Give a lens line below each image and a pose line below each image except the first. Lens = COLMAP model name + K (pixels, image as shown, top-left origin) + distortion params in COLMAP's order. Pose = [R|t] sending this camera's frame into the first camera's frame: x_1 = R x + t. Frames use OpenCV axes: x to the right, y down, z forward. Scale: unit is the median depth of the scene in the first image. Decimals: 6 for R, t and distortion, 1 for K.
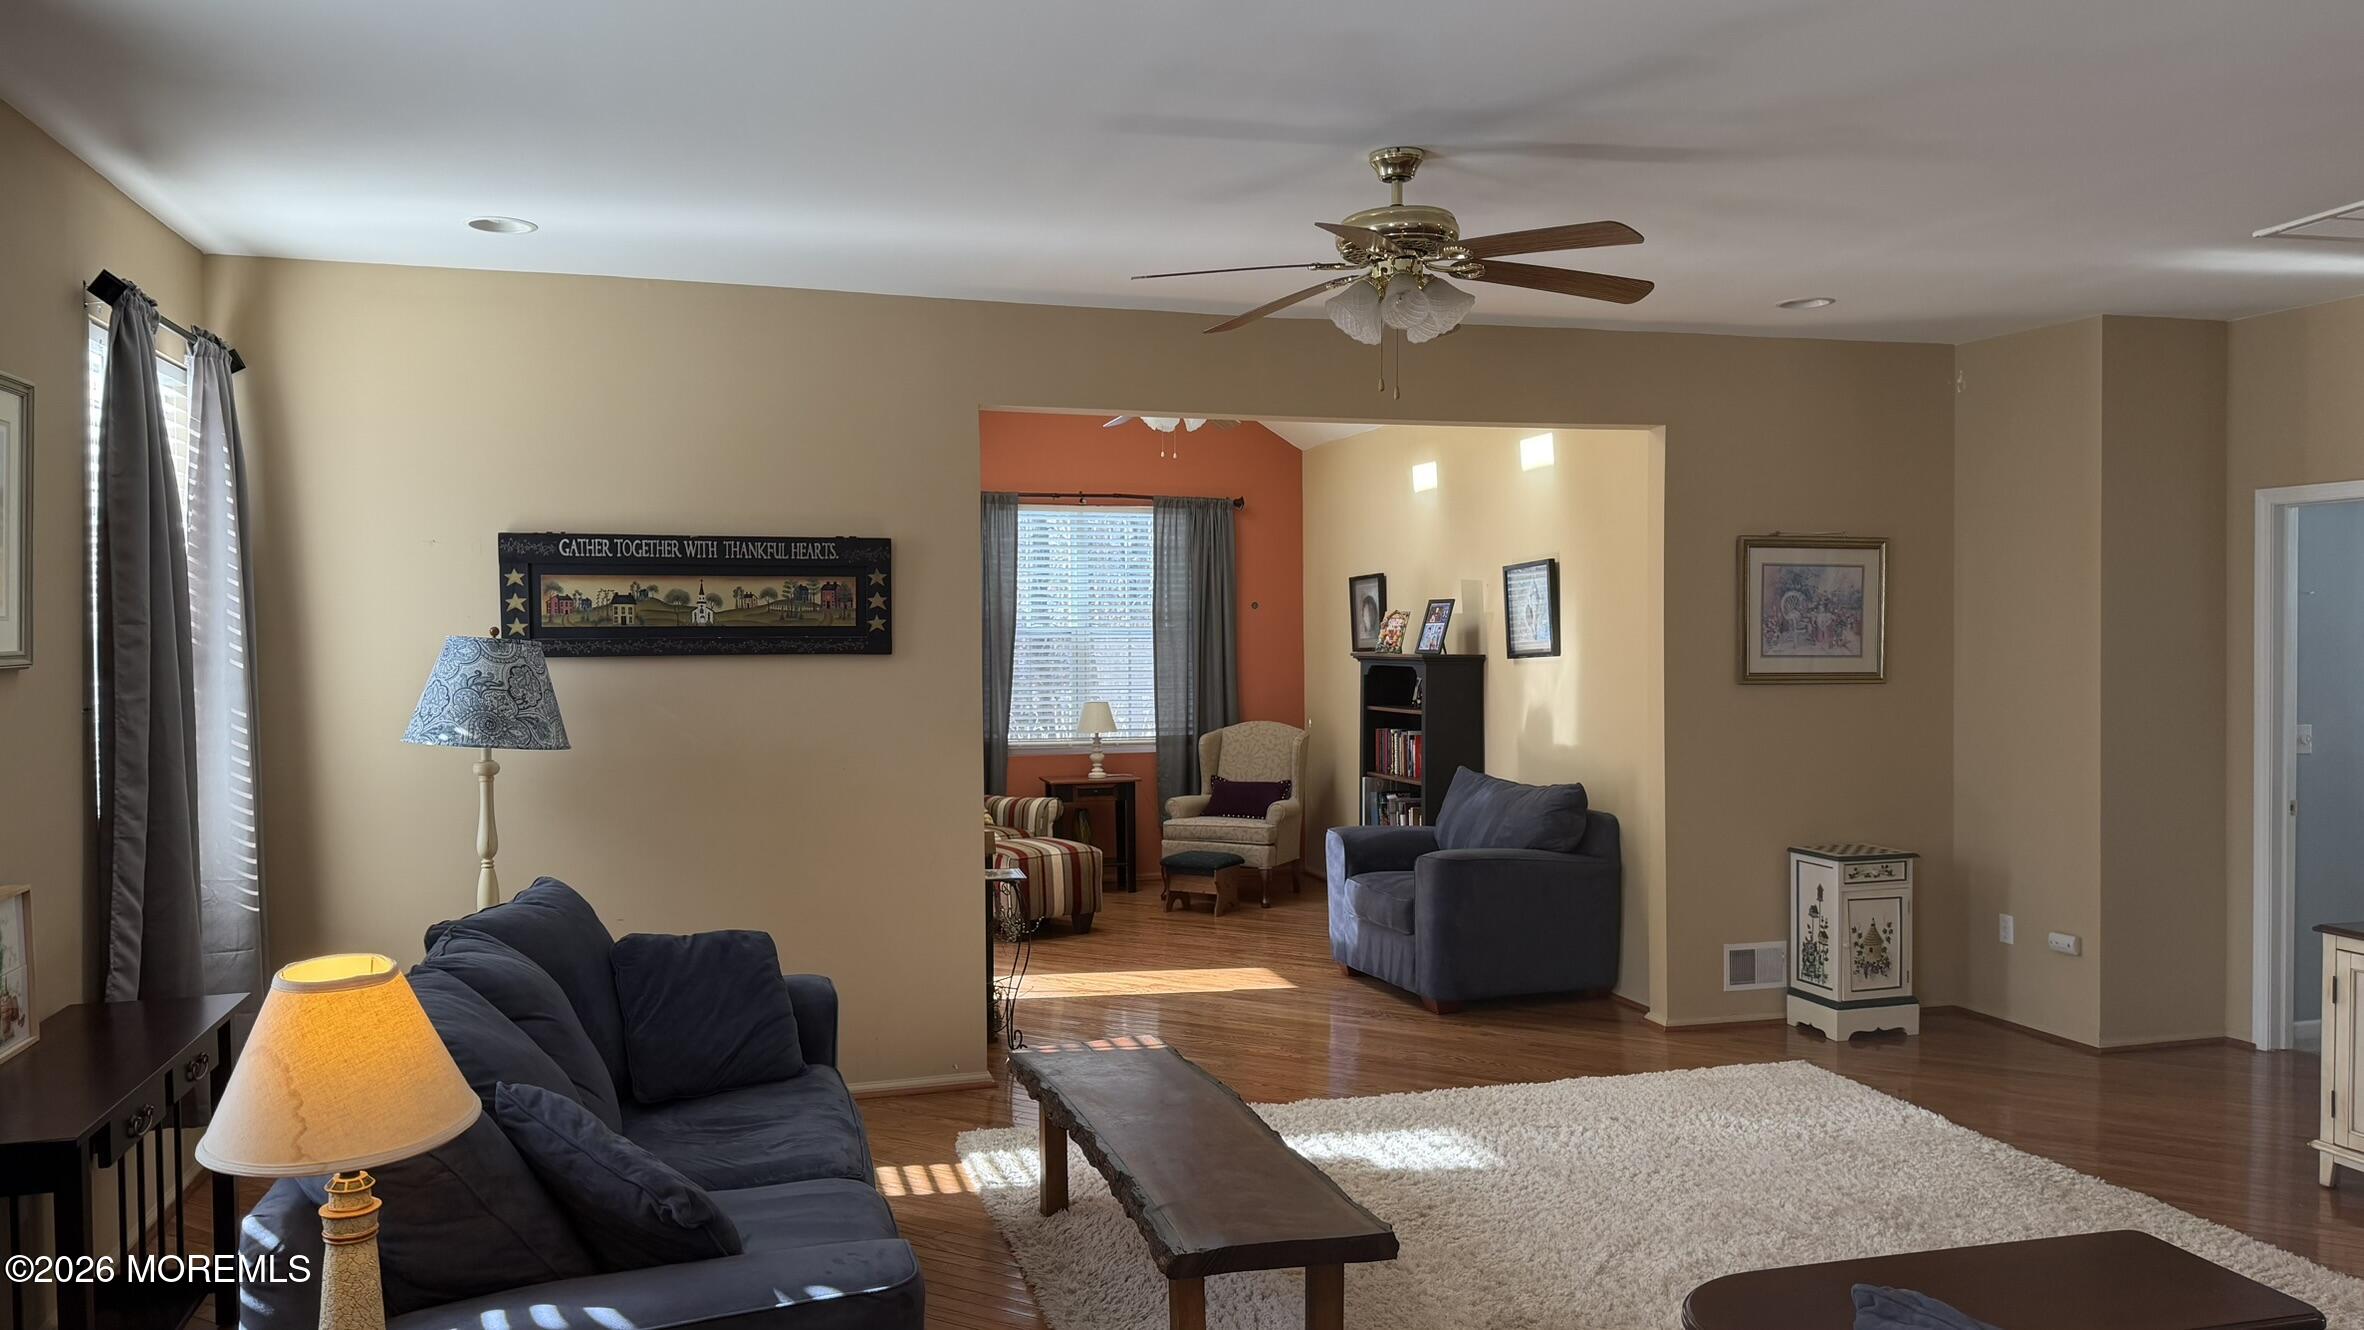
lens RADIAL K [[1663.9, 0, 1182.0], [0, 1663.9, 665.0], [0, 0, 1]] dist [0.110773, -0.168024]
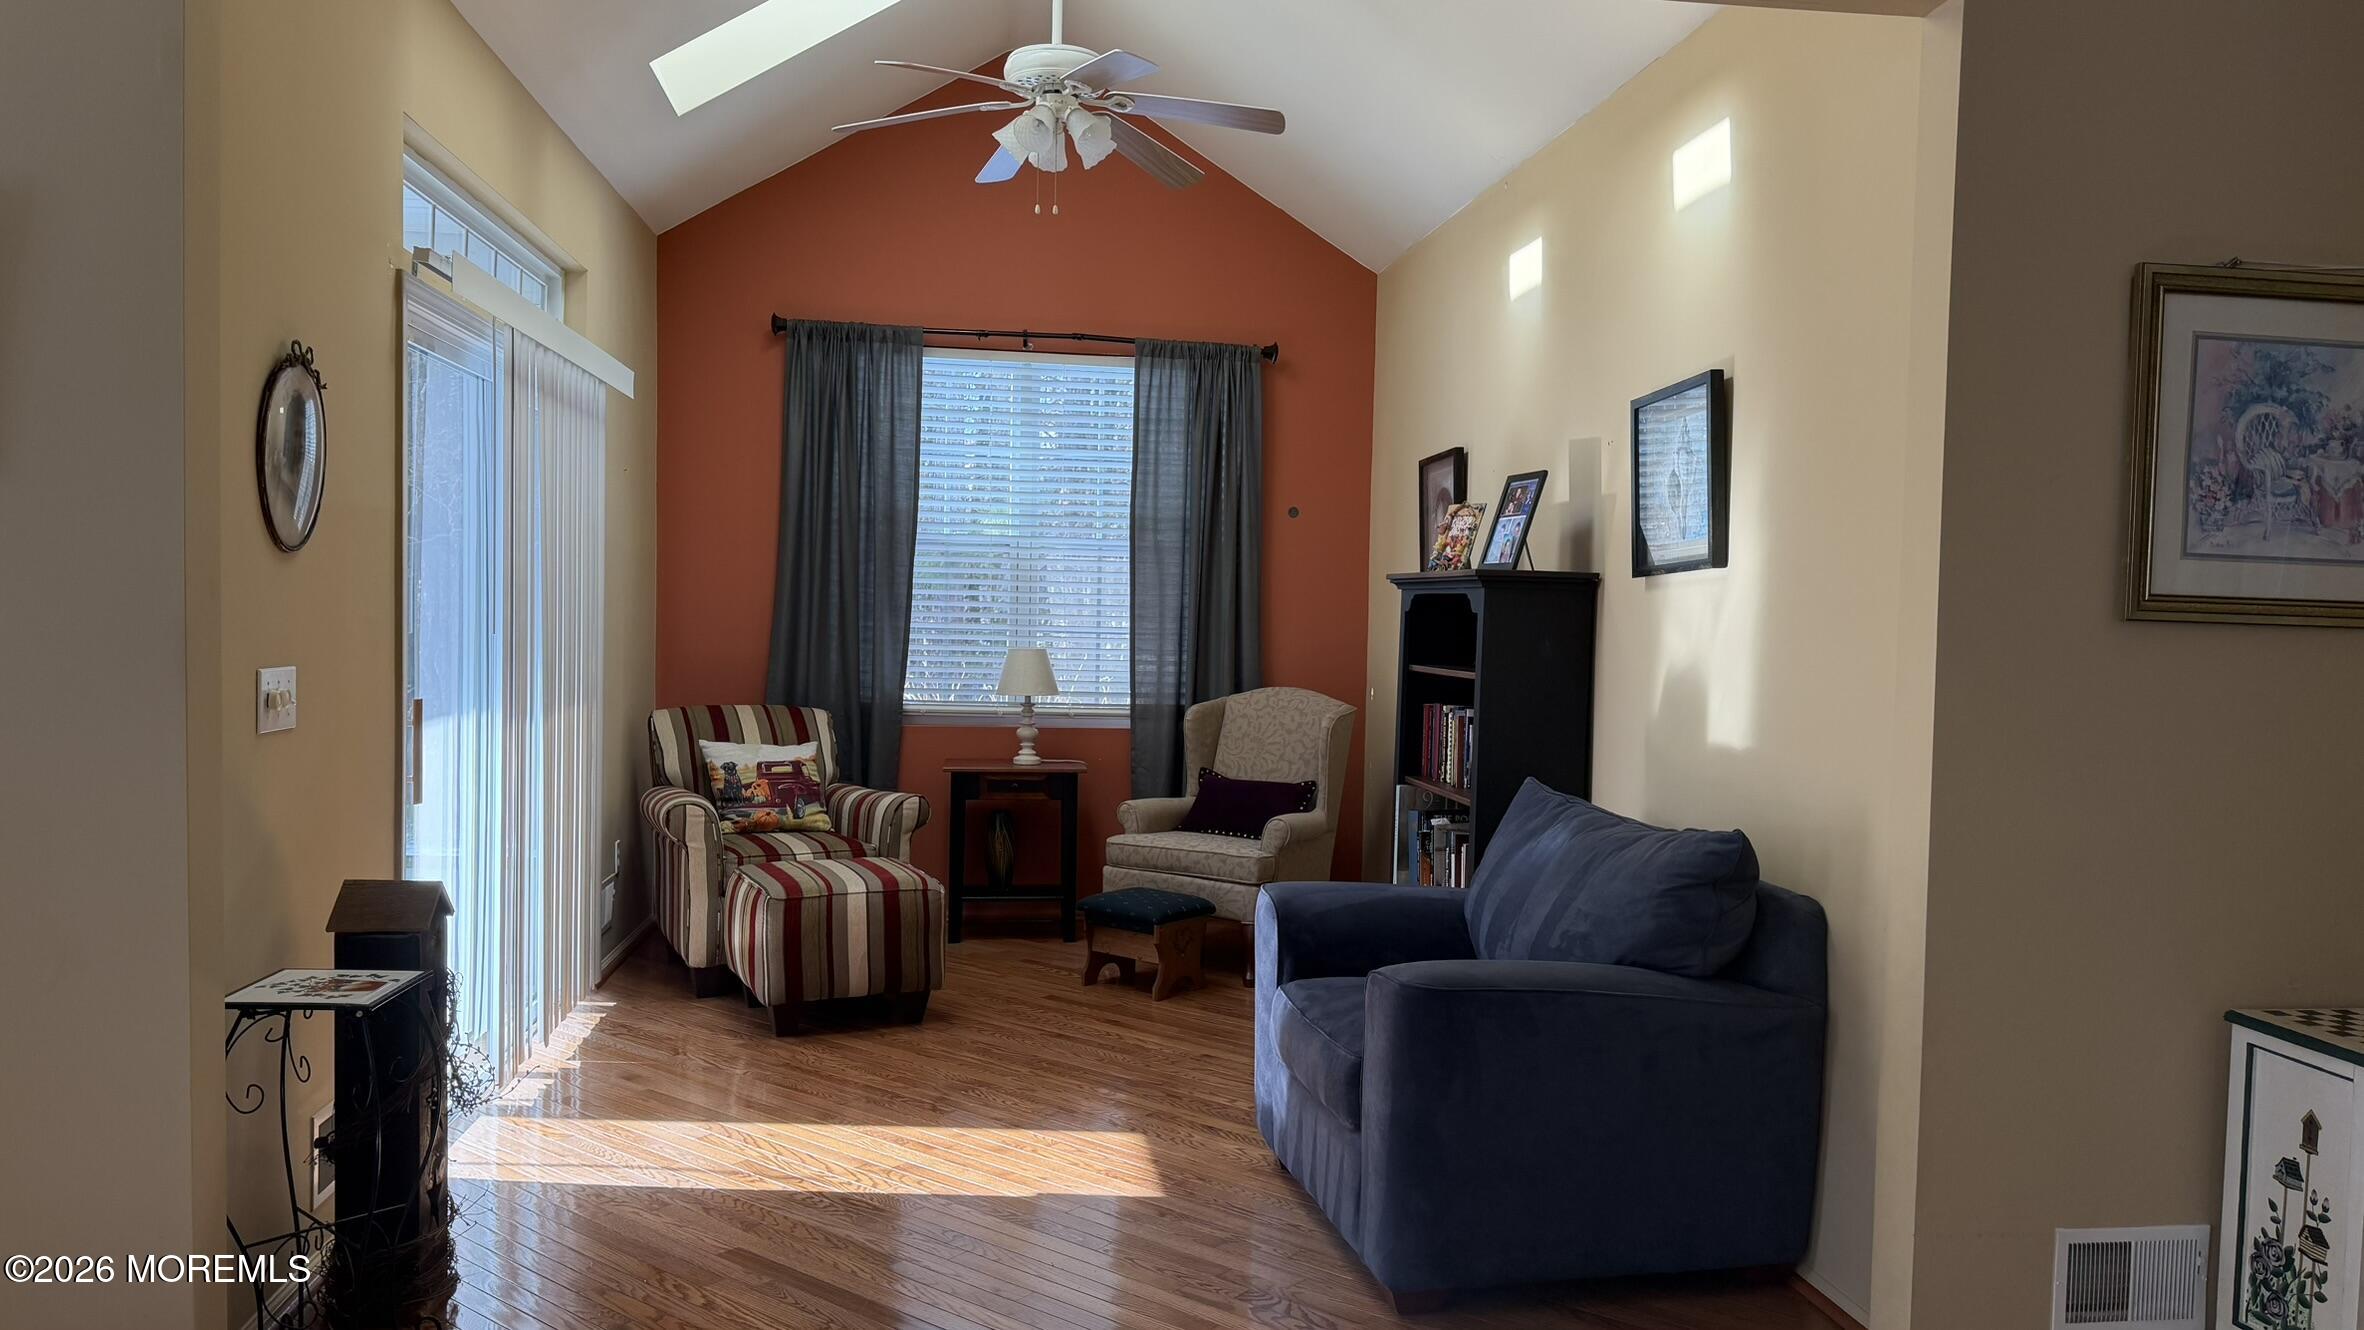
lens RADIAL K [[1661.7, 0, 1173.6], [0, 1661.7, 675.5], [0, 0, 1]] dist [-0.004097, -0.004297]
pose [[0.987690, 0.035243, -0.152402, 0.121789], [-0.031830, 0.999186, 0.024776, 0.017143], [0.153151, -0.019620, 0.988008, 0.420637]]
